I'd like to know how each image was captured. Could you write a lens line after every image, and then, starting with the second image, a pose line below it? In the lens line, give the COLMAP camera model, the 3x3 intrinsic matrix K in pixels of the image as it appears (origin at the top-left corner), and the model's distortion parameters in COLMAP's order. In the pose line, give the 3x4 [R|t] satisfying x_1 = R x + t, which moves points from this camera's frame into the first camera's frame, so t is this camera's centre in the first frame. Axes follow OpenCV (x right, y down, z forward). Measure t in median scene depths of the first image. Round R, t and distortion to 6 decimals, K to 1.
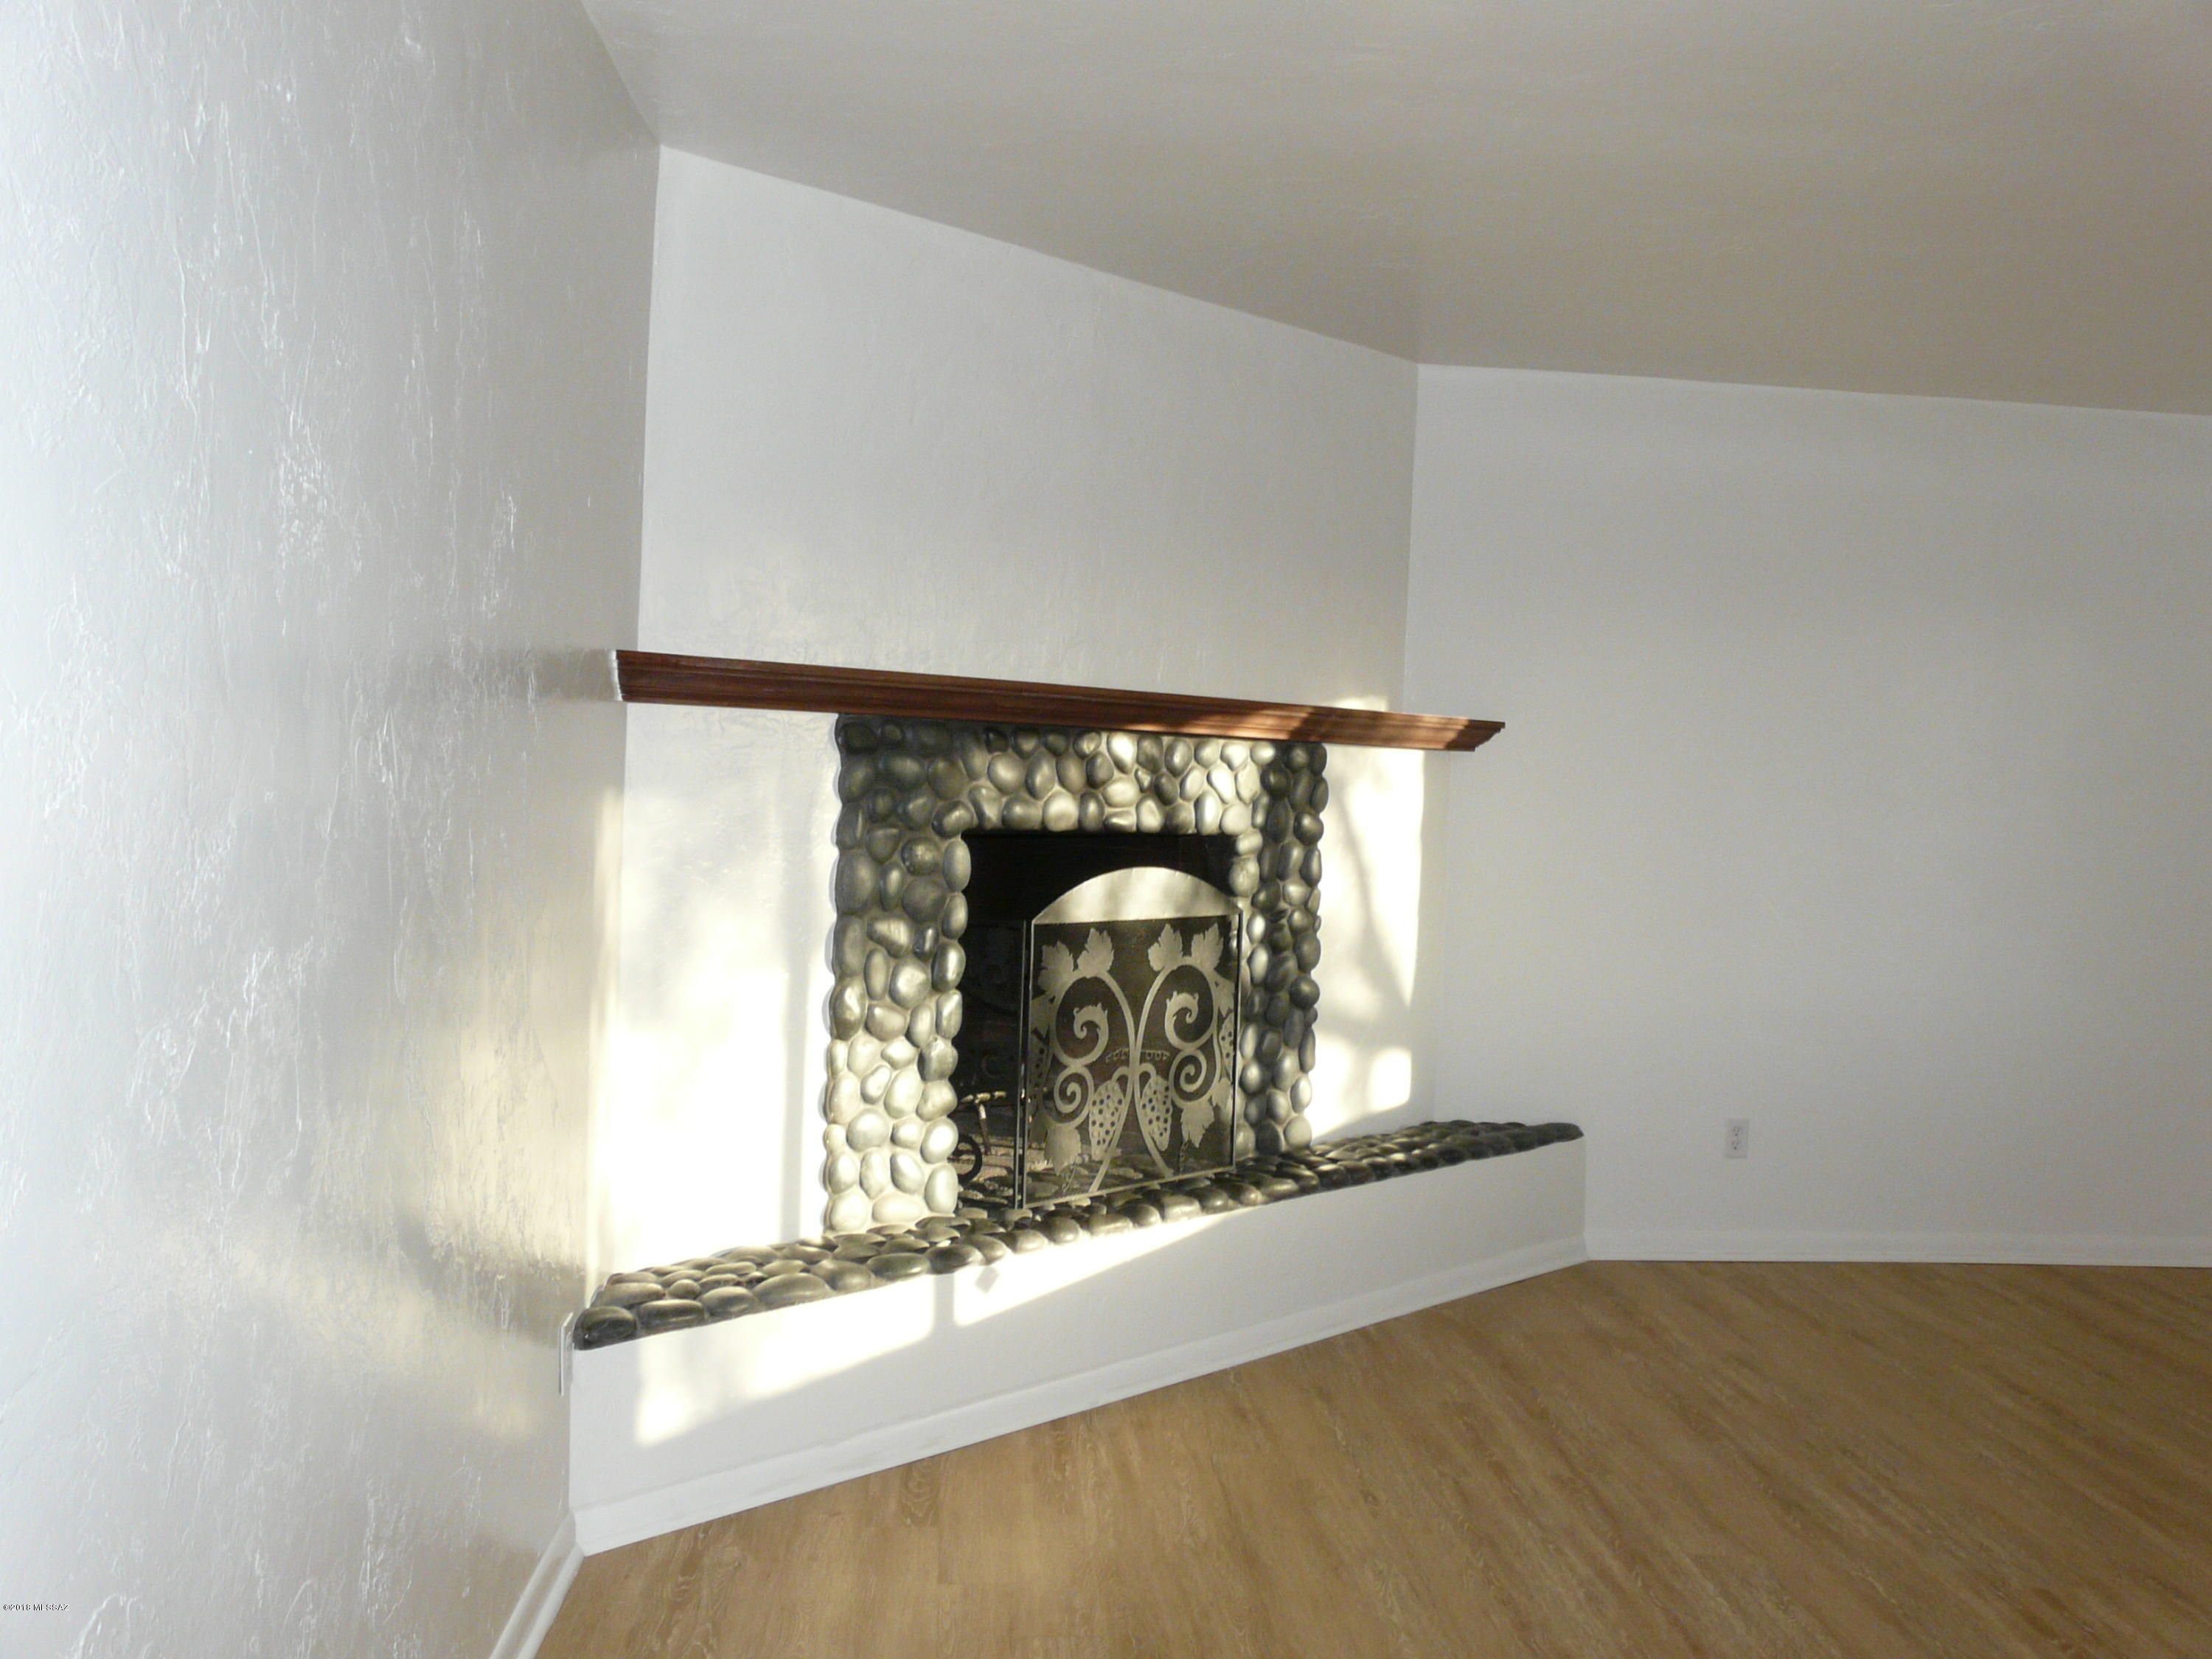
lens RADIAL K [[1825.2, 0, 1109.9], [0, 1825.2, 833.1], [0, 0, 1]] dist [-0.083073, 0.098188]
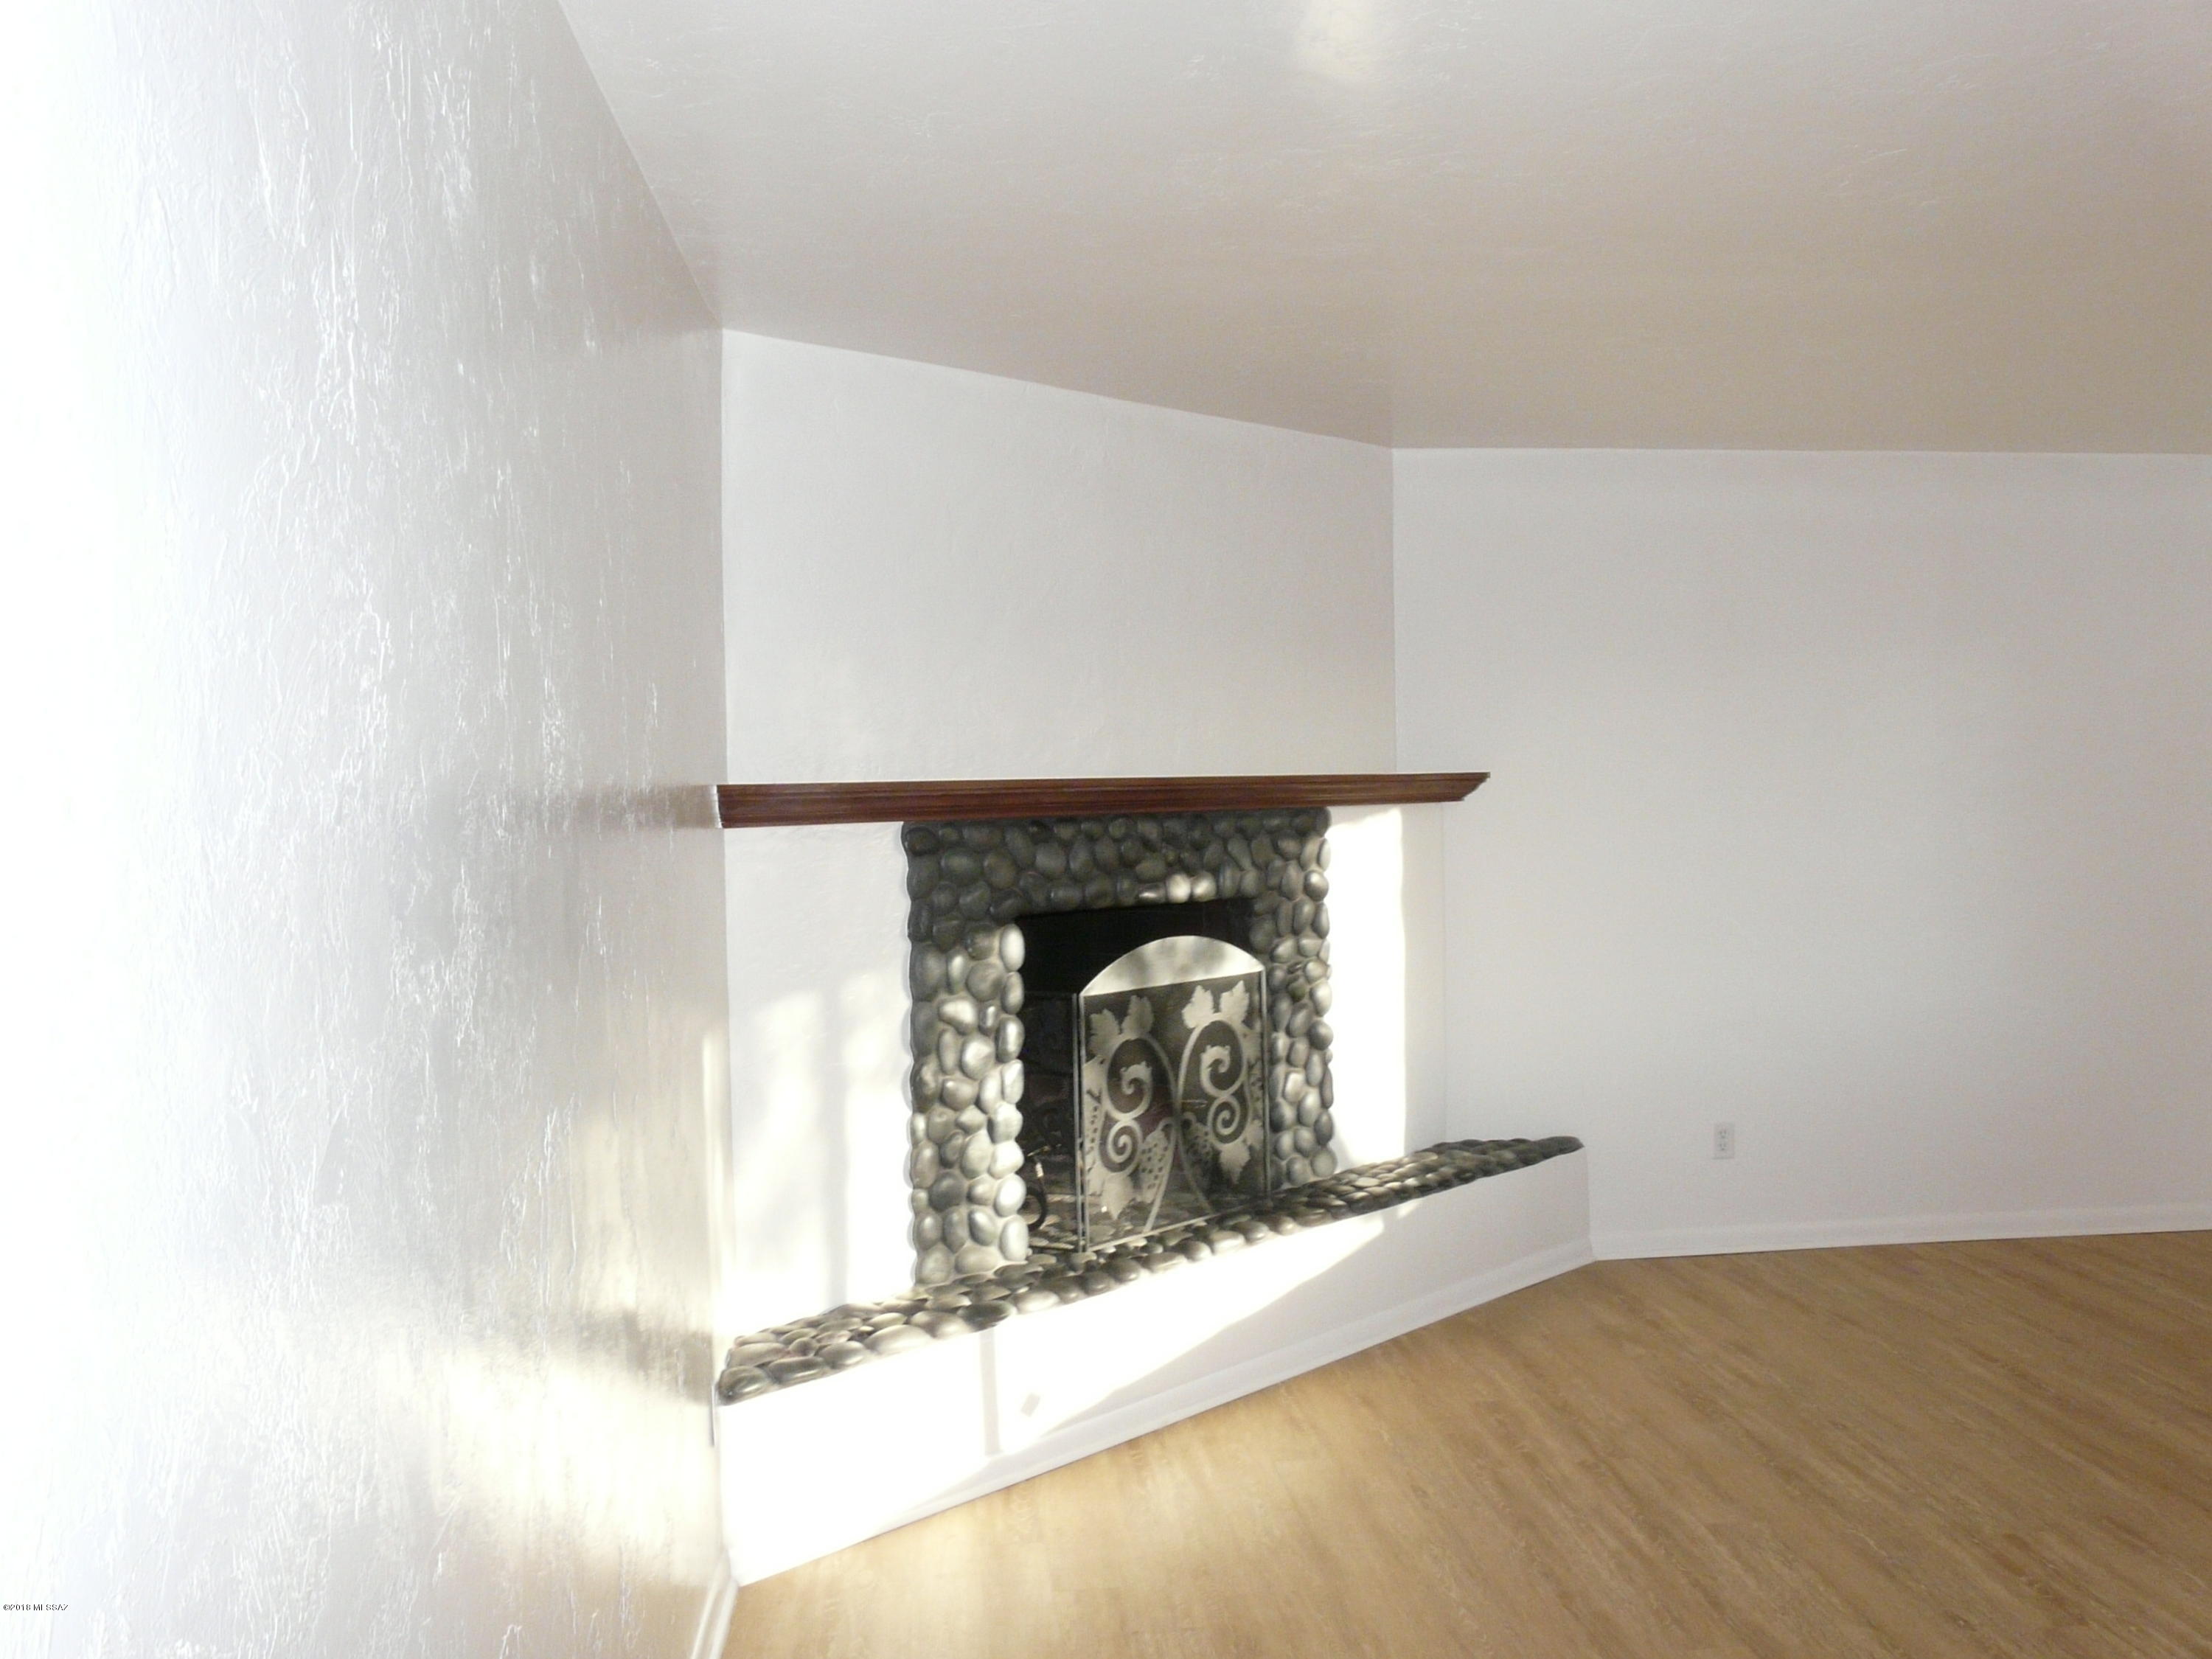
lens RADIAL K [[1823.8, 0, 1106.0], [0, 1823.8, 829.5], [0, 0, 1]] dist [-0.119324, 0.154103]
pose [[0.998272, -0.057283, 0.013110, -0.037568], [0.057419, 0.998298, -0.010229, -0.039728], [-0.012501, 0.010964, 0.999862, -0.108702]]
